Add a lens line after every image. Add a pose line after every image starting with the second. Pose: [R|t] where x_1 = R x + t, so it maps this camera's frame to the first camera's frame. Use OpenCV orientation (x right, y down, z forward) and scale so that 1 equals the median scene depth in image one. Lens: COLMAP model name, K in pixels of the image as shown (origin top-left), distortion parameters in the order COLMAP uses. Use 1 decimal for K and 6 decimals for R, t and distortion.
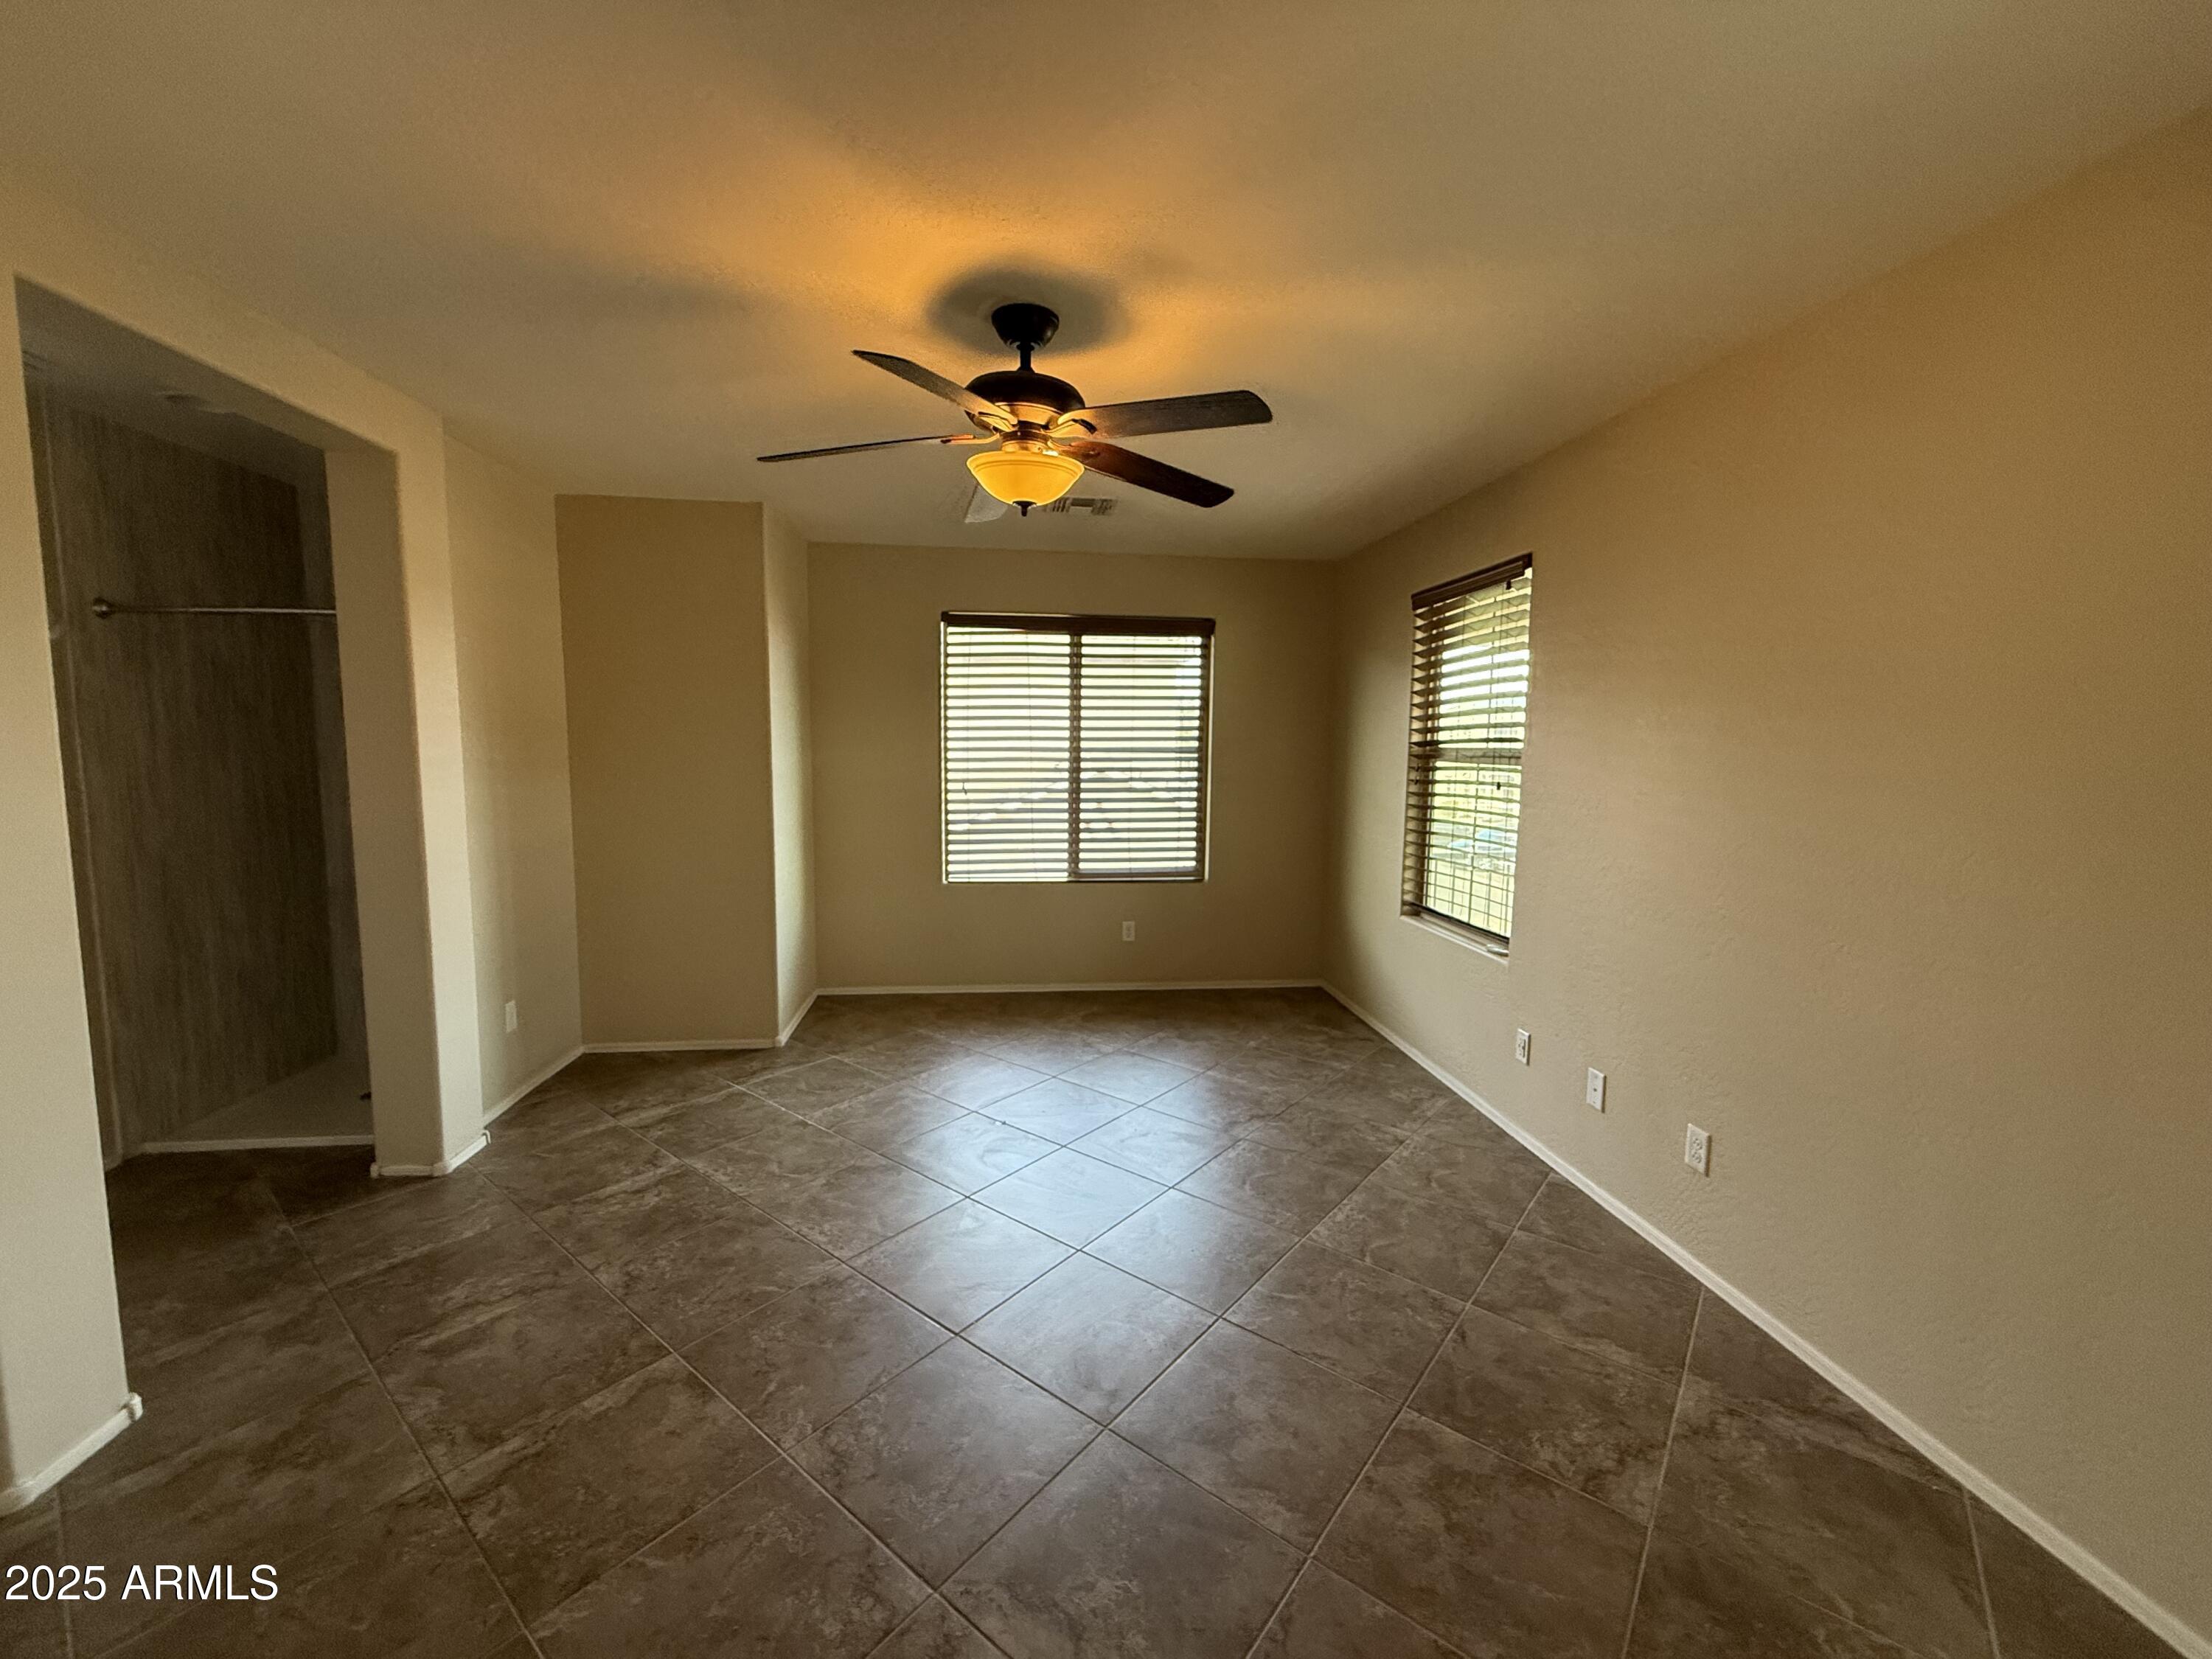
lens RADIAL K [[883.3, 0, 1101.4], [0, 883.3, 823.5], [0, 0, 1]] dist [0.000827, -0.000194]
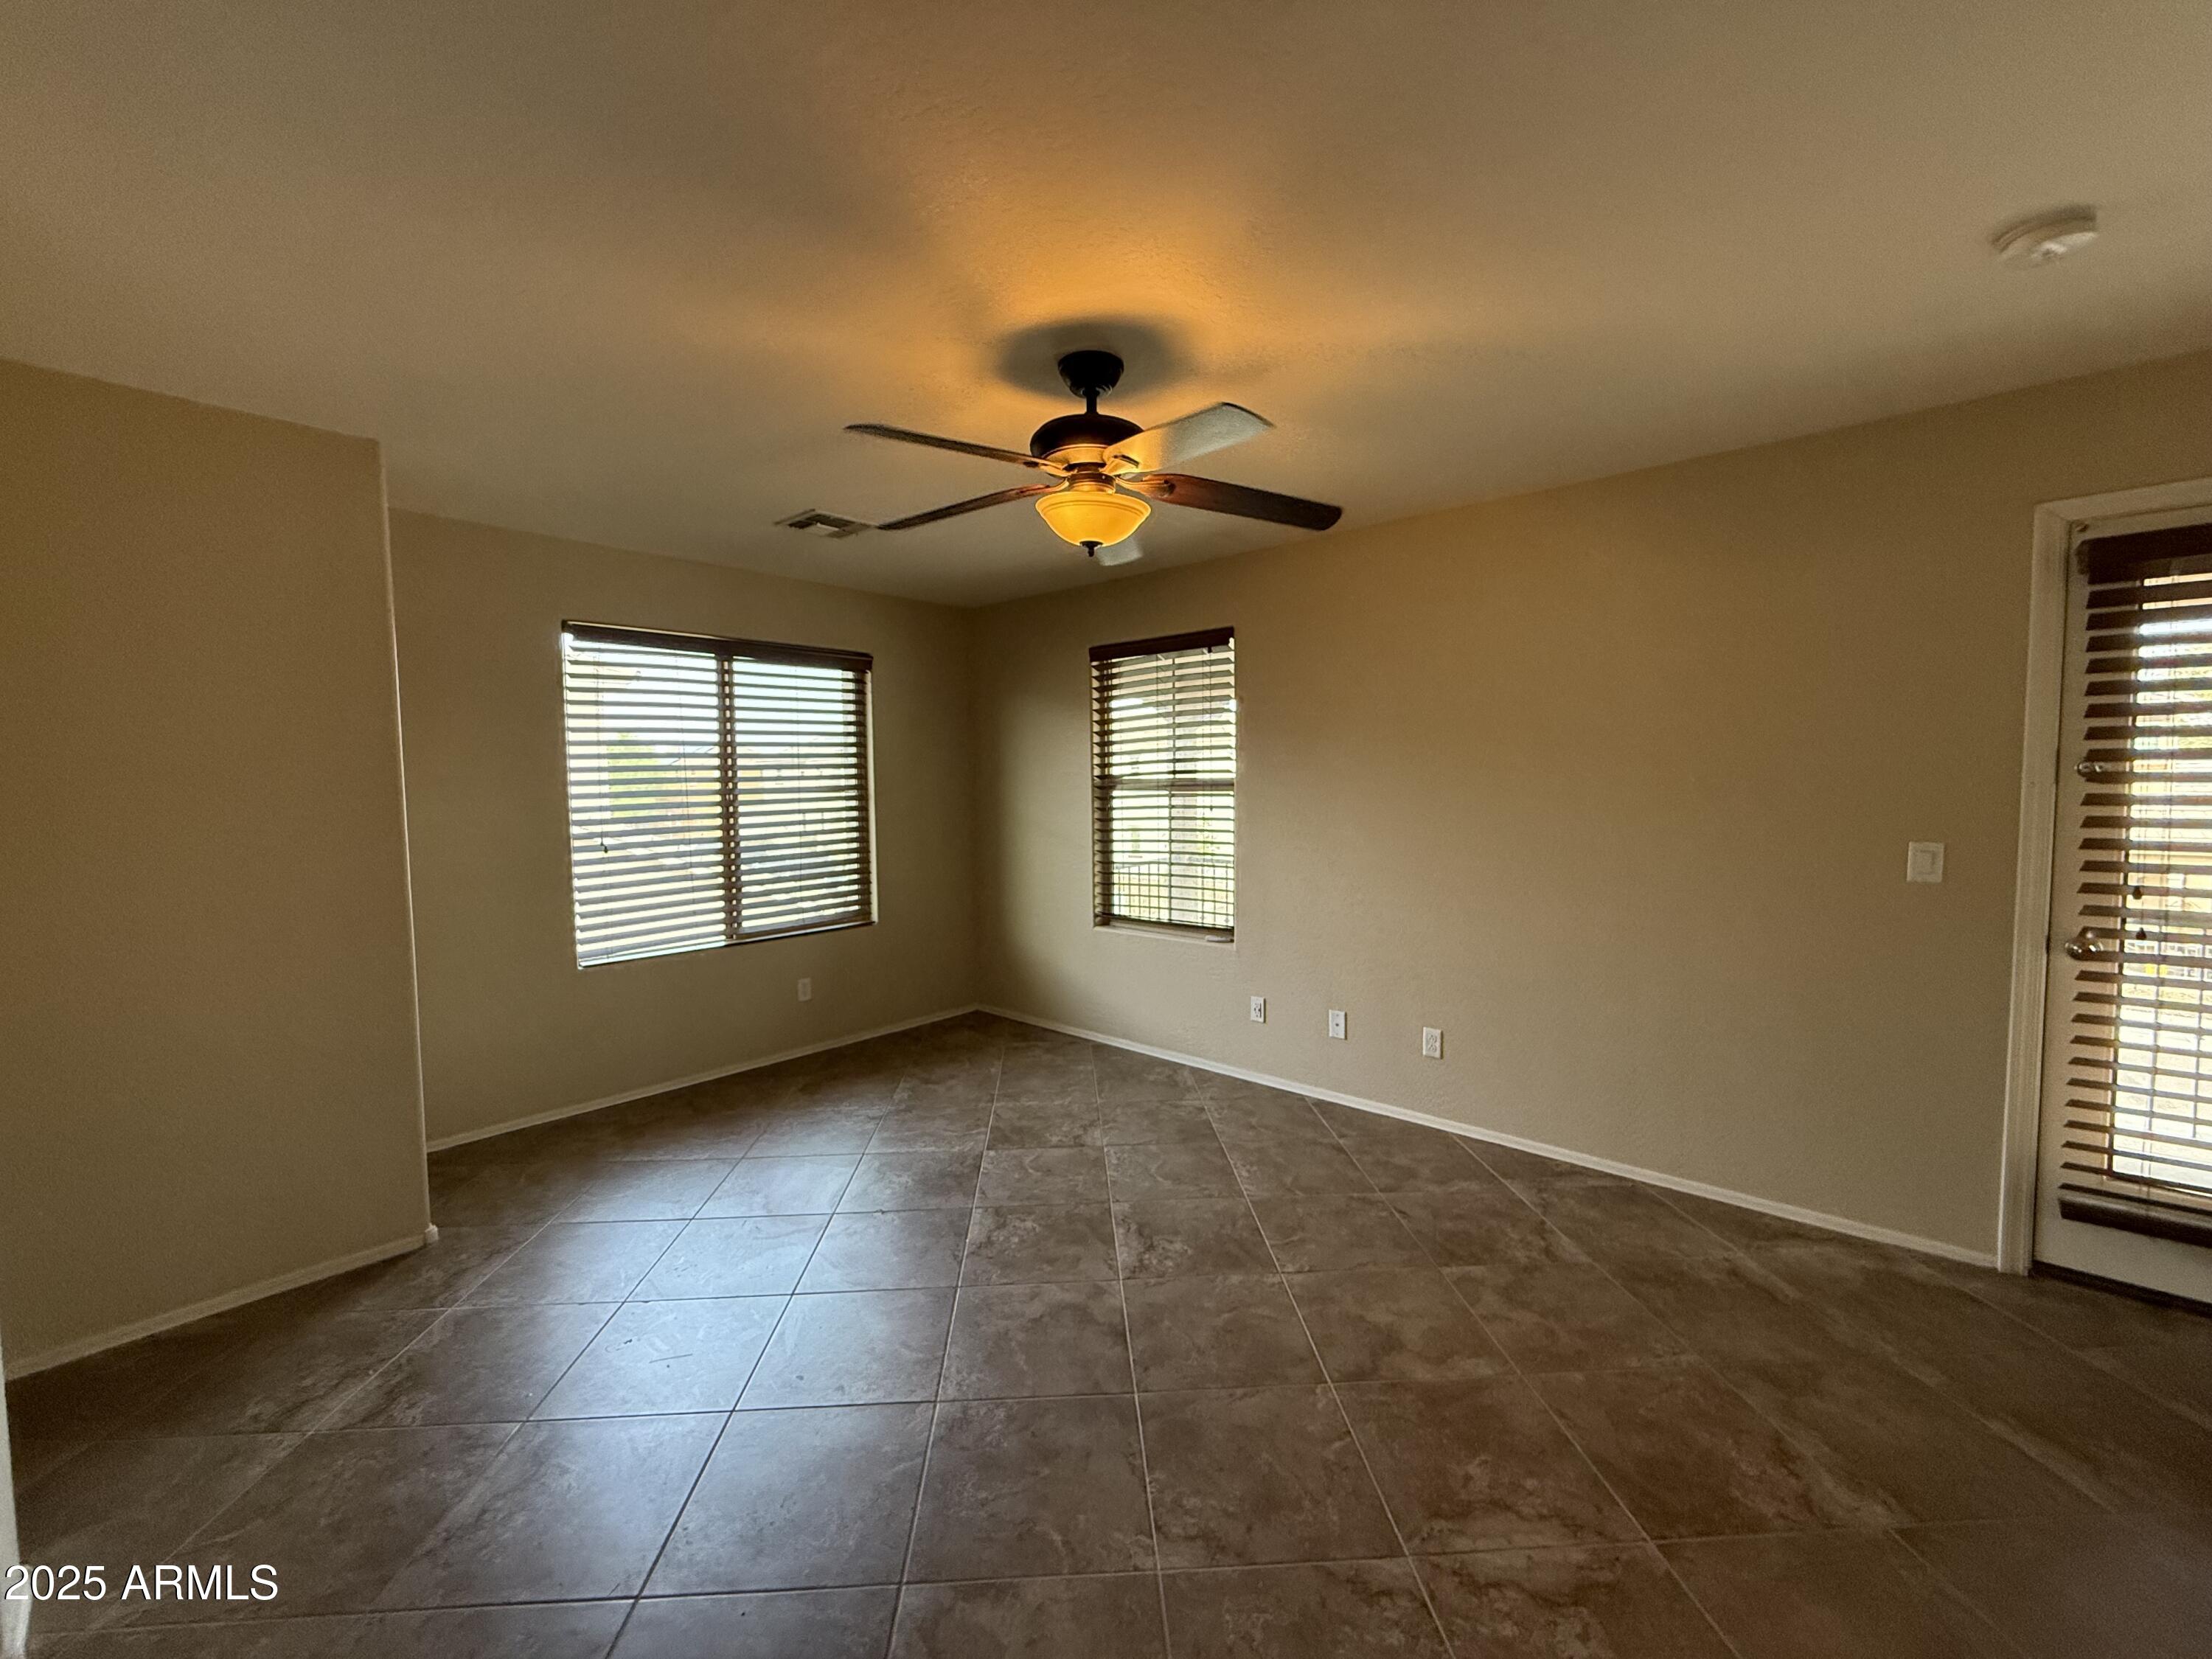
lens RADIAL K [[883.3, 0, 1092.8], [0, 883.3, 828.4], [0, 0, 1]] dist [0.000827, -0.000194]
pose [[0.746635, -0.058679, 0.662641, -0.452923], [0.081328, 0.996682, -0.003377, -0.020956], [-0.660244, 0.056413, 0.748929, 0.154004]]
